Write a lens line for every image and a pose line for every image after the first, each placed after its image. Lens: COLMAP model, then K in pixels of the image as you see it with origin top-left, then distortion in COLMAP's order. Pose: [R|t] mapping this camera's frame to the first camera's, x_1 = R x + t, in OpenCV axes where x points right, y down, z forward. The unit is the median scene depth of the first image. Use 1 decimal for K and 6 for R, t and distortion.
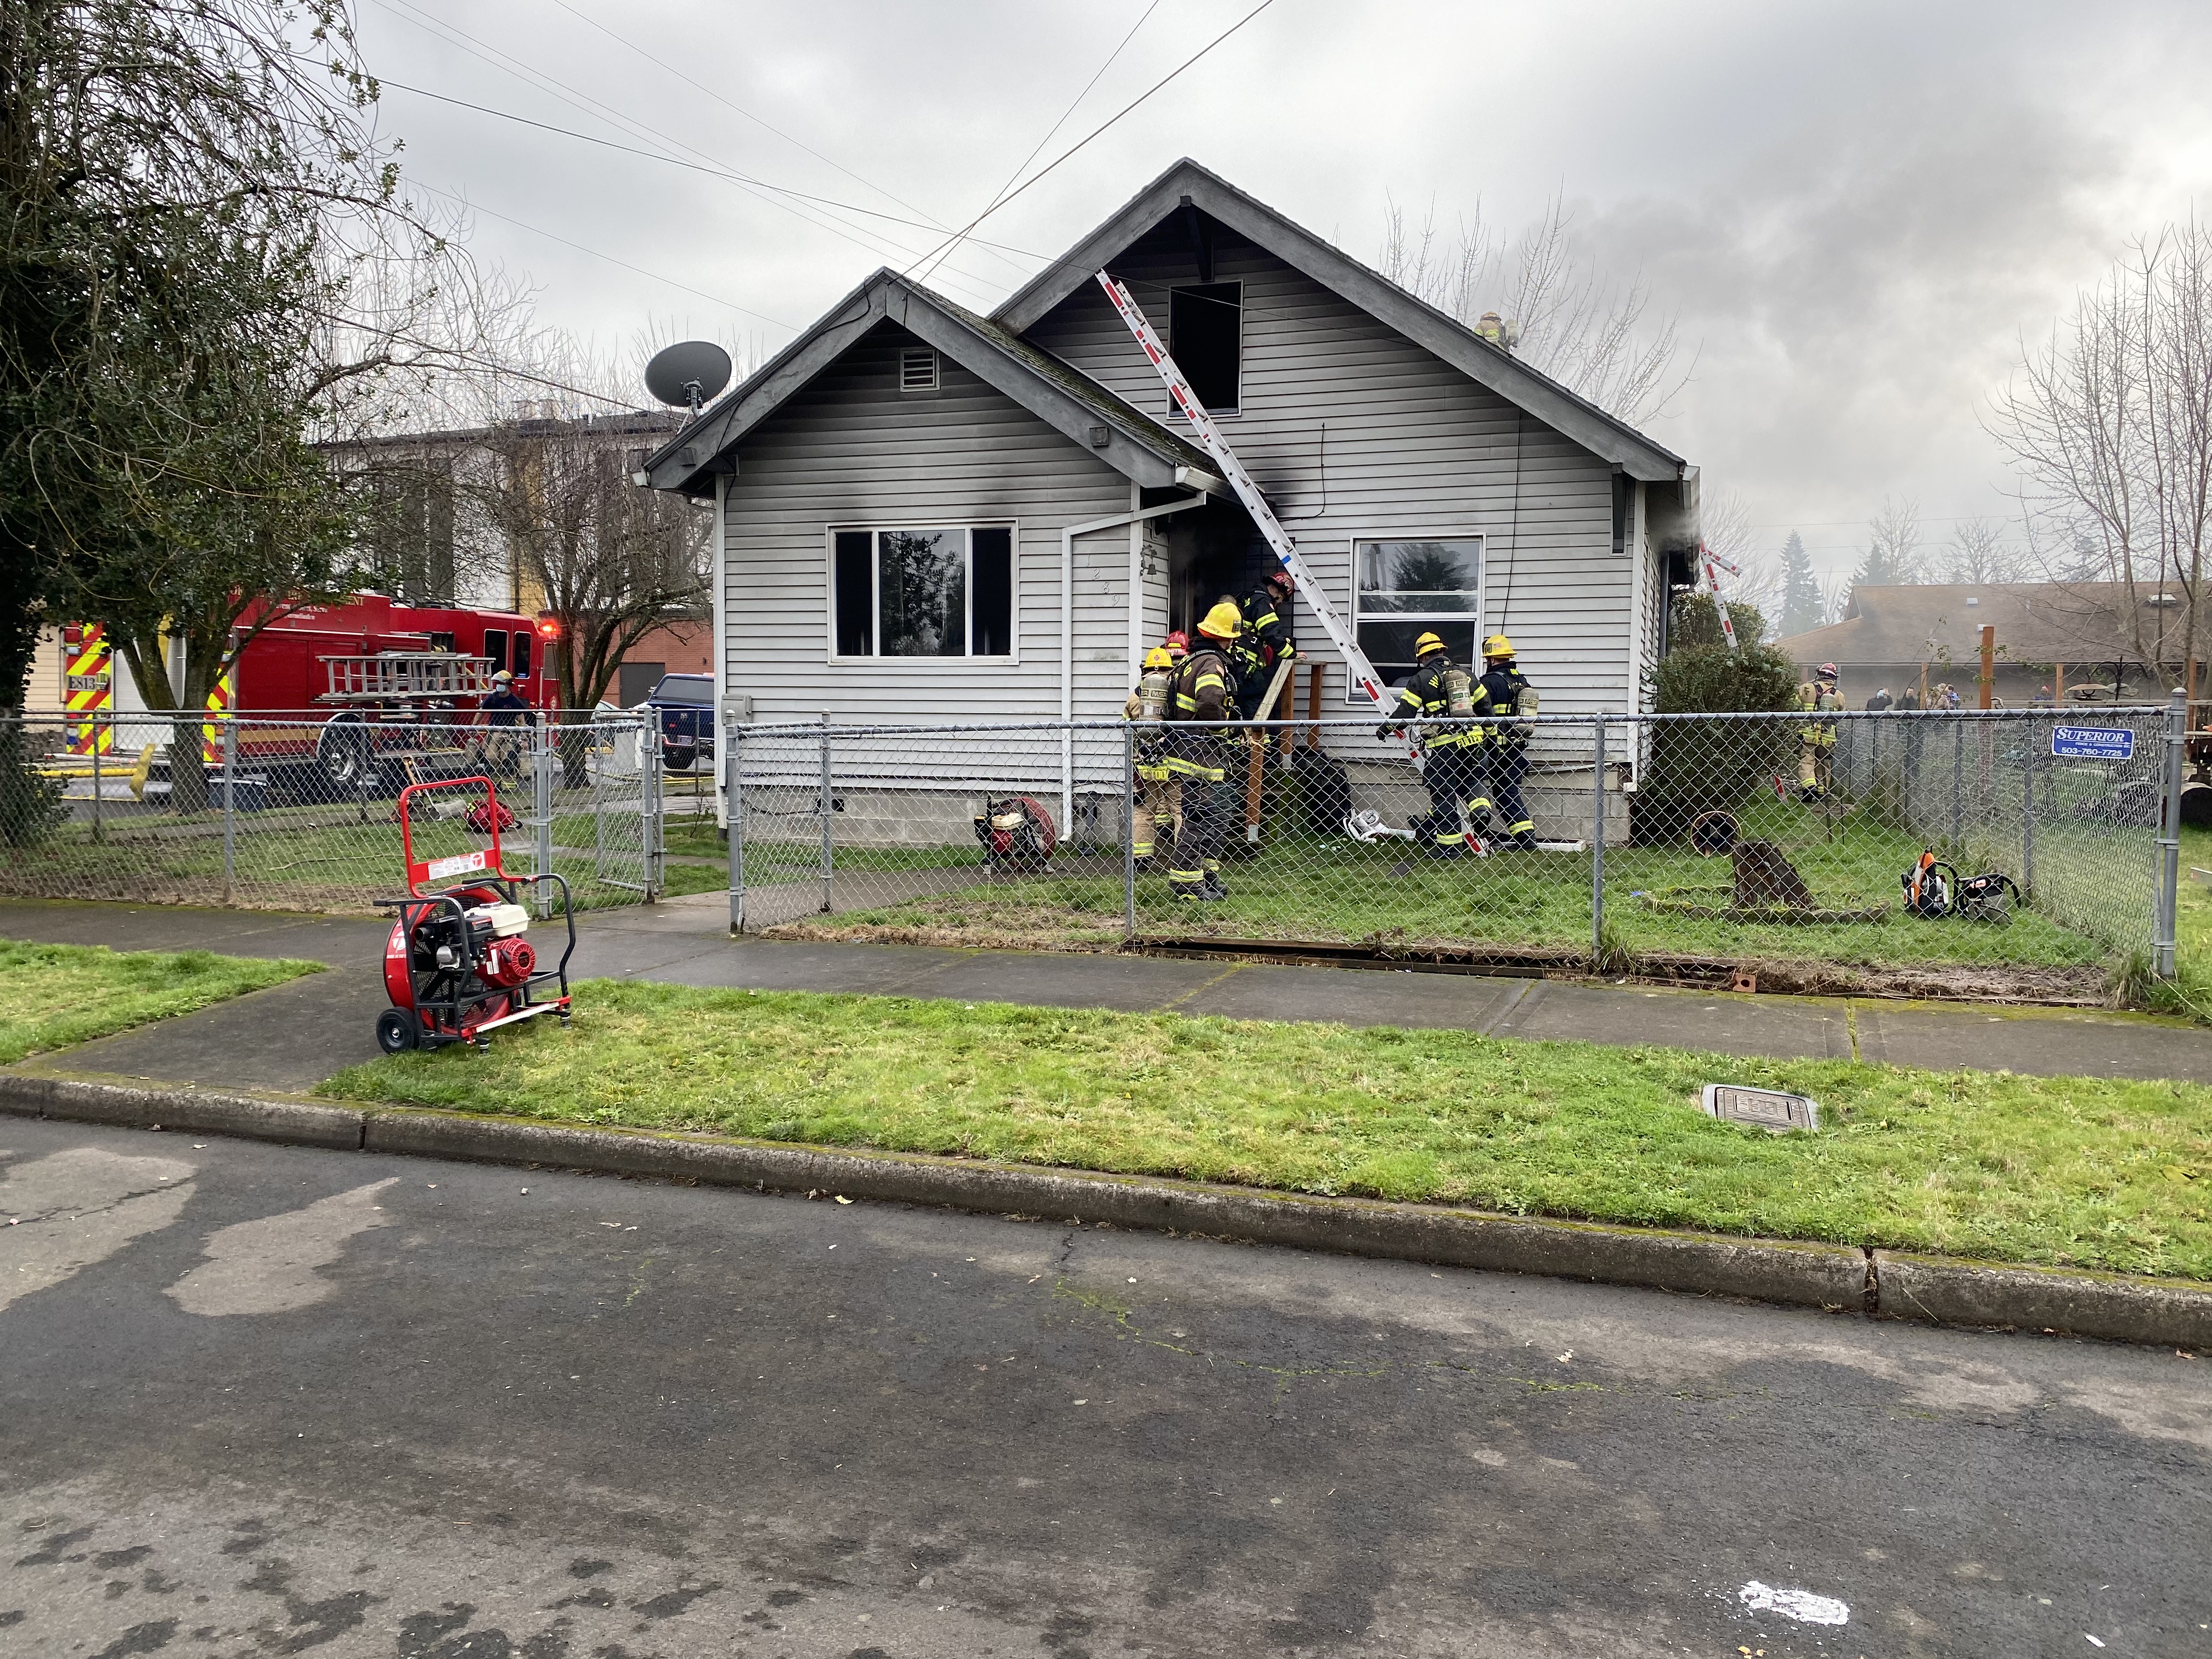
lens RADIAL K [[1769.5, 0, 1106.0], [0, 1769.5, 829.5], [0, 0, 1]] dist [0.123613, -0.176411]
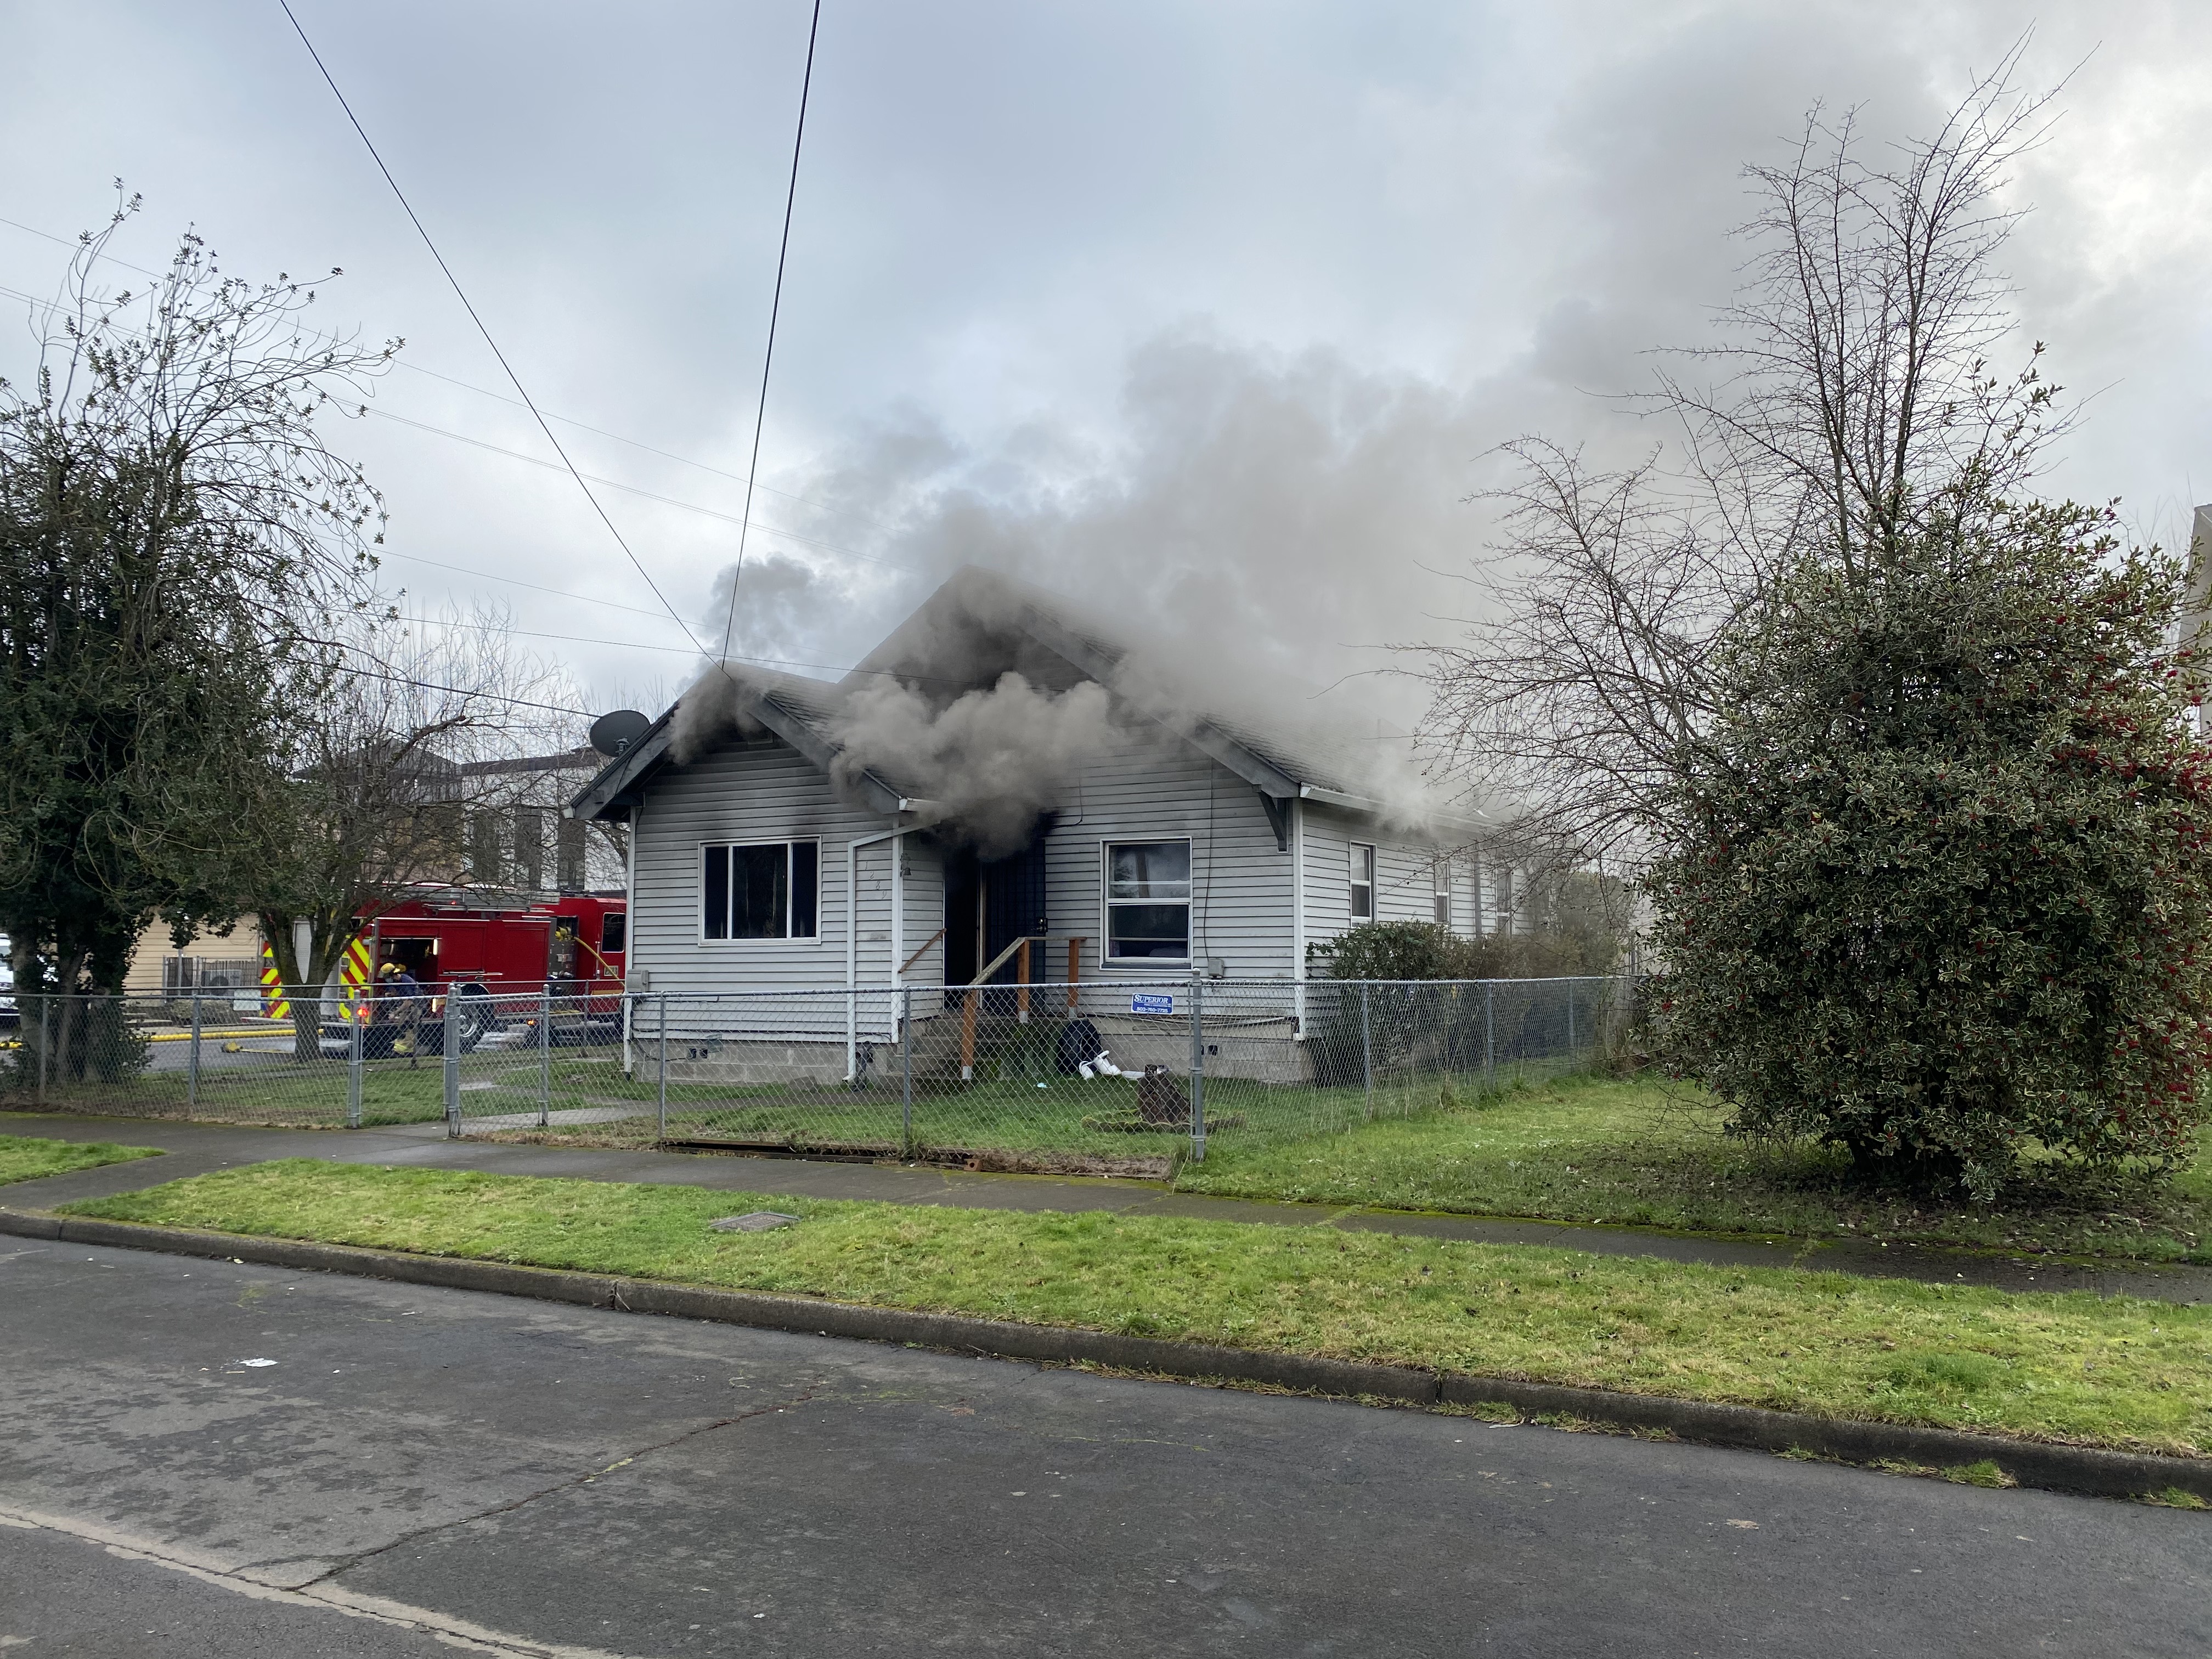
lens RADIAL K [[1769.5, 0, 1106.0], [0, 1769.5, 829.5], [0, 0, 1]] dist [0.123613, -0.176411]
pose [[0.983164, -0.024015, -0.181143, 0.397074], [-0.002121, 0.989759, -0.142730, 0.010338], [0.182716, 0.140711, 0.973044, -0.253427]]
